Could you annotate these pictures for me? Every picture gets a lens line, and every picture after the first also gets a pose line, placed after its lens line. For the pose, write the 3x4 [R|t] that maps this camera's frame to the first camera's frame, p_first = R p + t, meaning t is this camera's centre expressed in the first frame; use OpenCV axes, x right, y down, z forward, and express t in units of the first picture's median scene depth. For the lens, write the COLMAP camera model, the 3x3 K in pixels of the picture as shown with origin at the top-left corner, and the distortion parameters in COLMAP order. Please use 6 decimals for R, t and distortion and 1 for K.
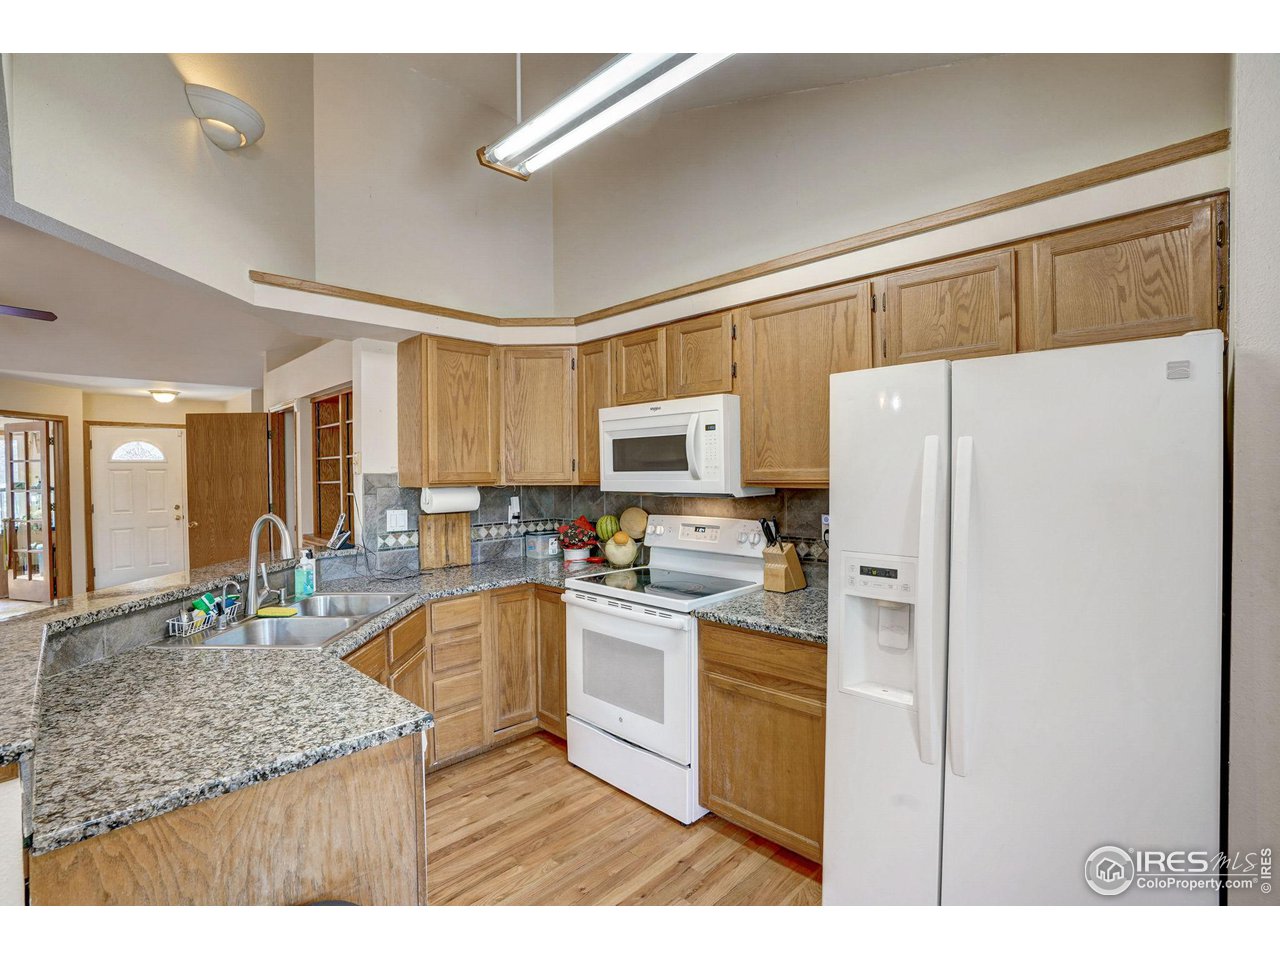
lens RADIAL K [[596.2, 0, 642.1], [0, 596.2, 476.8], [0, 0, 1]] dist [-0.010665, 0.002609]
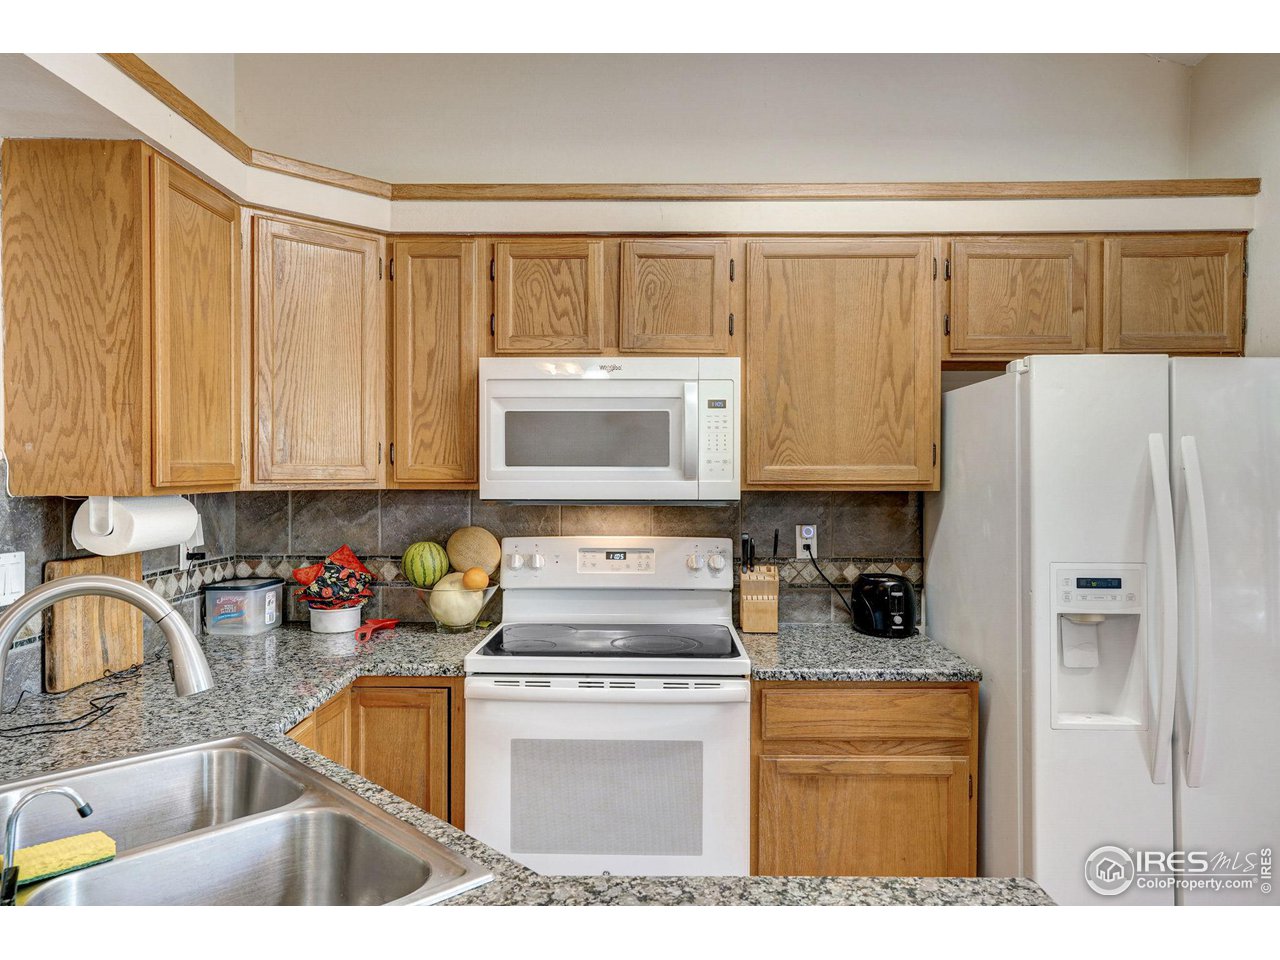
lens RADIAL K [[863.7, 0, 640.7], [0, 863.7, 478.5], [0, 0, 1]] dist [0.032169, -0.001024]
pose [[0.729126, 0.004244, 0.684366, -0.585695], [-0.003823, 0.999990, -0.002129, 0.005590], [-0.684368, -0.001064, 0.729136, 0.308887]]
